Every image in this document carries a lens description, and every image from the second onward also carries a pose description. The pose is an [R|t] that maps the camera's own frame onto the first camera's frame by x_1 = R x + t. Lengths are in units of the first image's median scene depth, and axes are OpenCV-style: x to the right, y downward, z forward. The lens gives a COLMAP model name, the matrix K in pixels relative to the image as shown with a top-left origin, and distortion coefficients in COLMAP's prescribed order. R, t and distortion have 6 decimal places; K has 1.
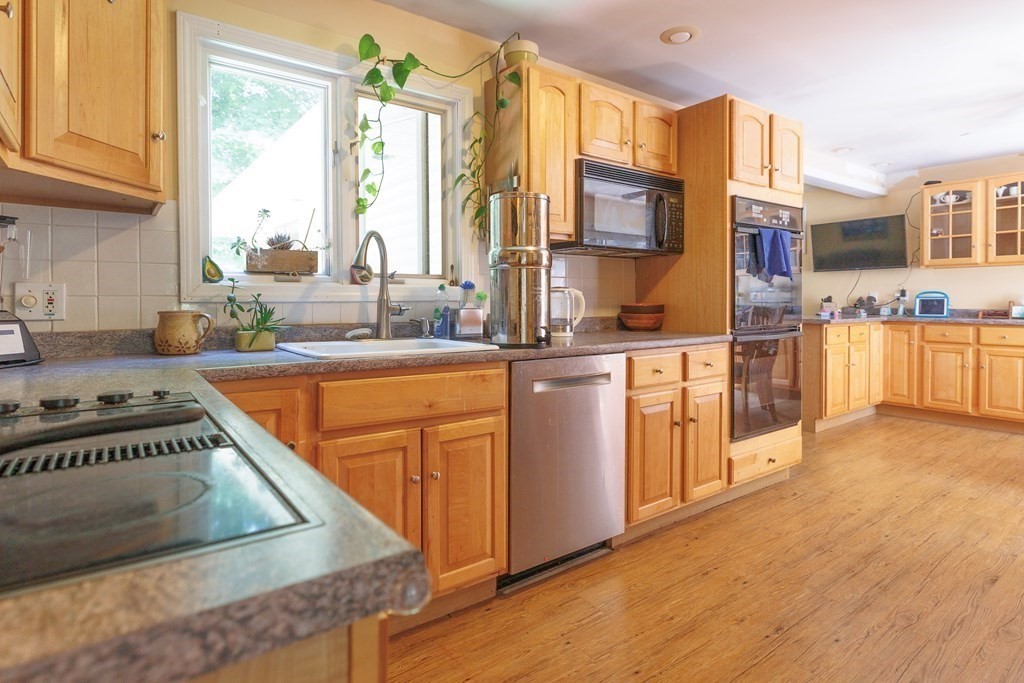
lens RADIAL K [[552.7, 0, 516.3], [0, 552.7, 304.8], [0, 0, 1]] dist [-0.001521, -0.000182]
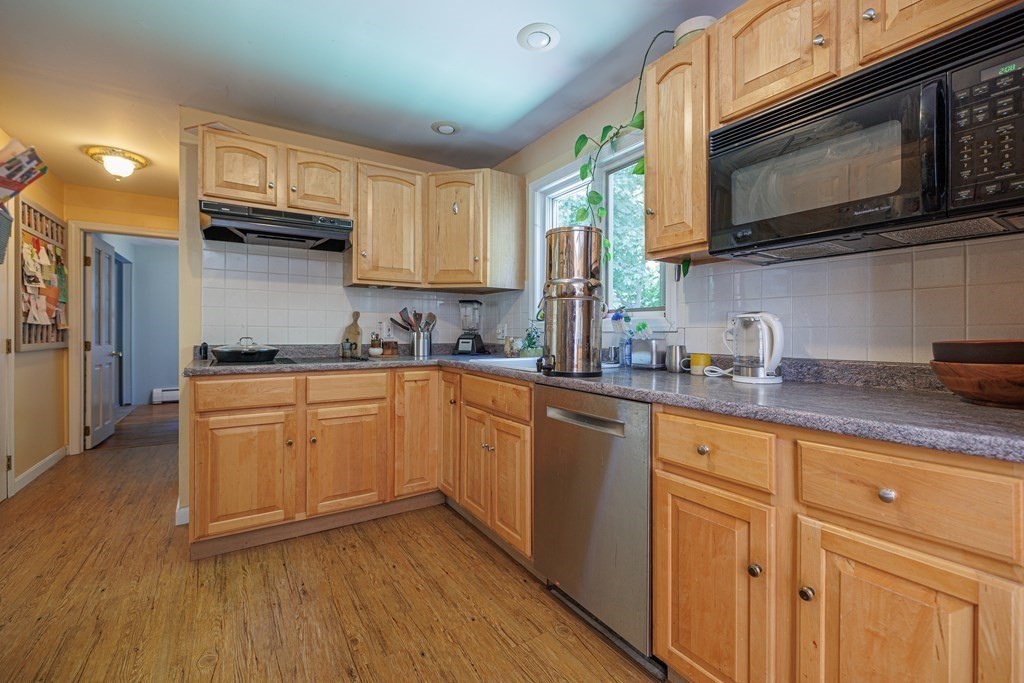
lens RADIAL K [[434.9, 0, 514.0], [0, 434.9, 338.8], [0, 0, 1]] dist [0.000249, 0.000009]
pose [[-0.074871, 0.013431, -0.997103, 0.866311], [-0.011373, 0.999833, 0.014322, -0.003208], [0.997128, 0.012412, -0.074706, 0.986838]]
